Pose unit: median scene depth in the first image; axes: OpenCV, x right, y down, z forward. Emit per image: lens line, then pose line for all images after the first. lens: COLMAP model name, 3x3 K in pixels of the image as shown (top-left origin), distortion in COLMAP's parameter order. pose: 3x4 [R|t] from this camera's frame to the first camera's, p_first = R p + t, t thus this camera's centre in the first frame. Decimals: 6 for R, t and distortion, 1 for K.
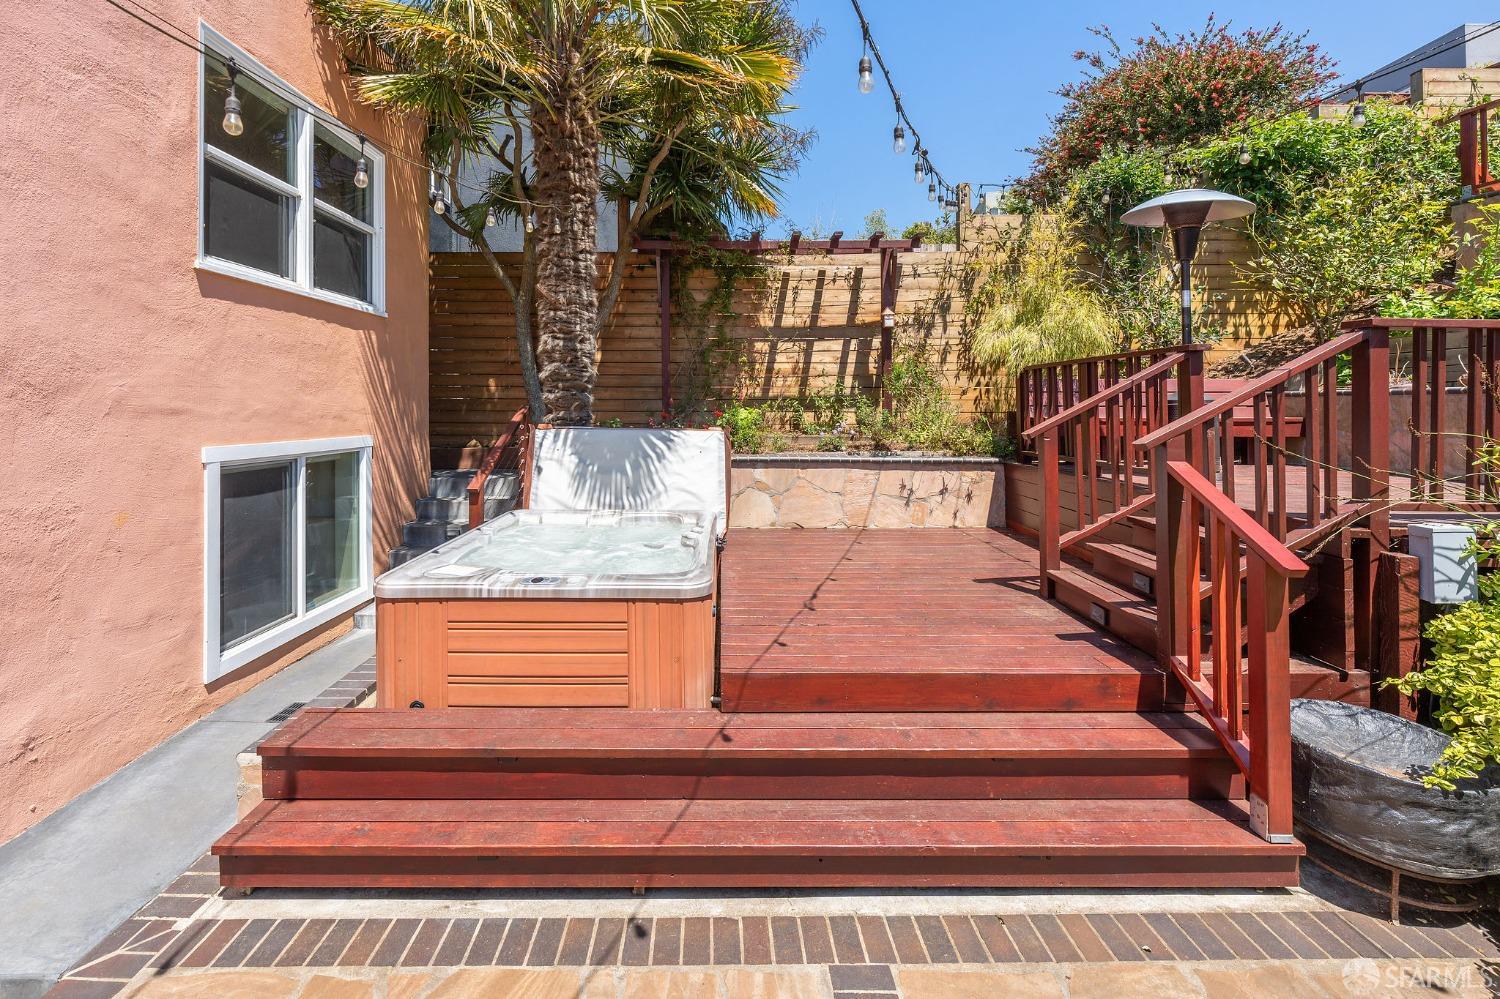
lens RADIAL K [[638.5, 0, 711.6], [0, 638.5, 394.0], [0, 0, 1]] dist [0.004680, 0.000316]
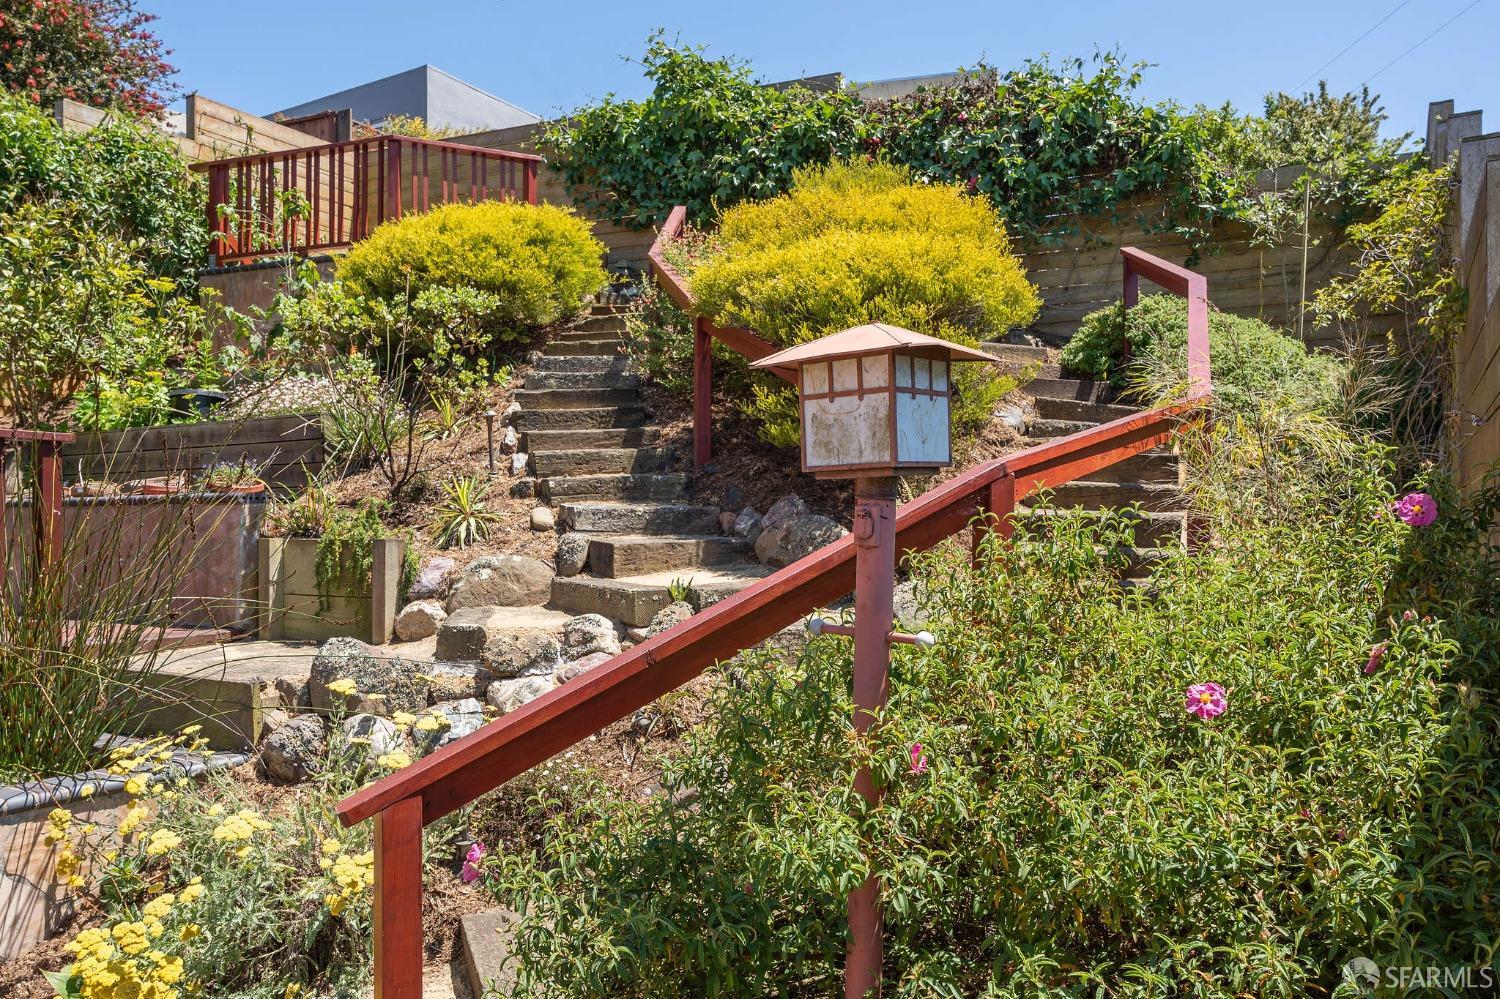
lens RADIAL K [[1202.8, 0, 782.6], [0, 1202.8, 495.5], [0, 0, 1]] dist [-0.012634, 0.011449]
pose [[0.488401, 0.028069, 0.872168, 0.251292], [-0.023267, 0.999546, -0.019139, -0.006225], [-0.872309, -0.010945, 0.488832, -0.456876]]
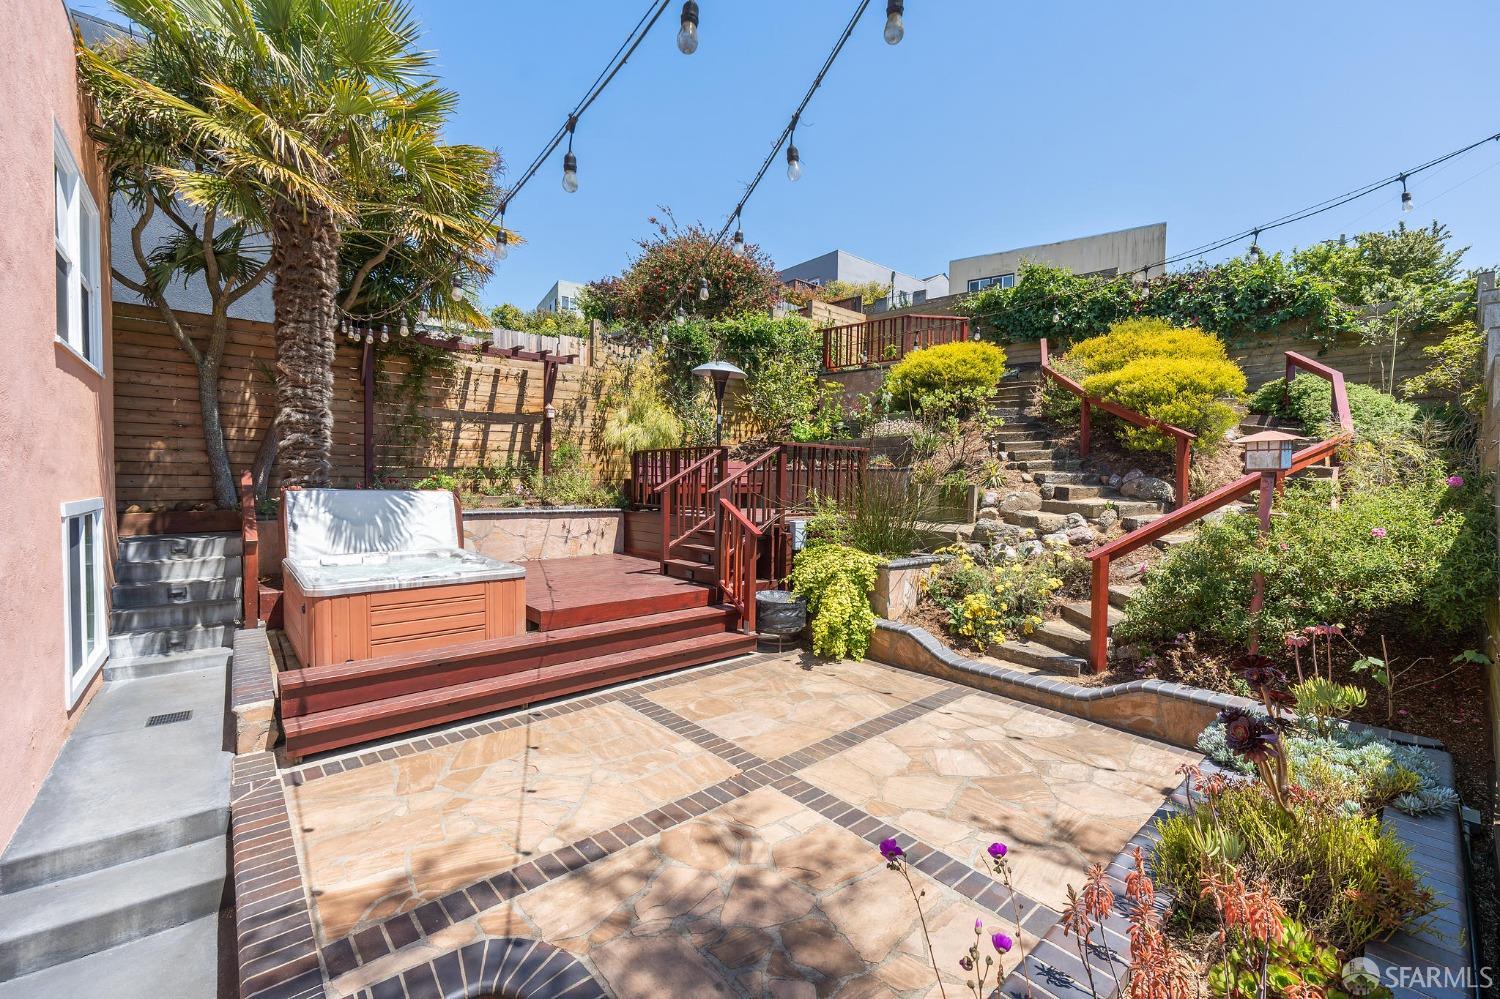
lens RADIAL K [[659.5, 0, 739.8], [0, 659.5, 487.2], [0, 0, 1]] dist [-0.005359, 0.001690]
pose [[0.757689, -0.004735, 0.652598, -0.446214], [-0.024848, 0.999039, 0.036098, -0.018605], [-0.652142, -0.043566, 0.756844, -0.482630]]
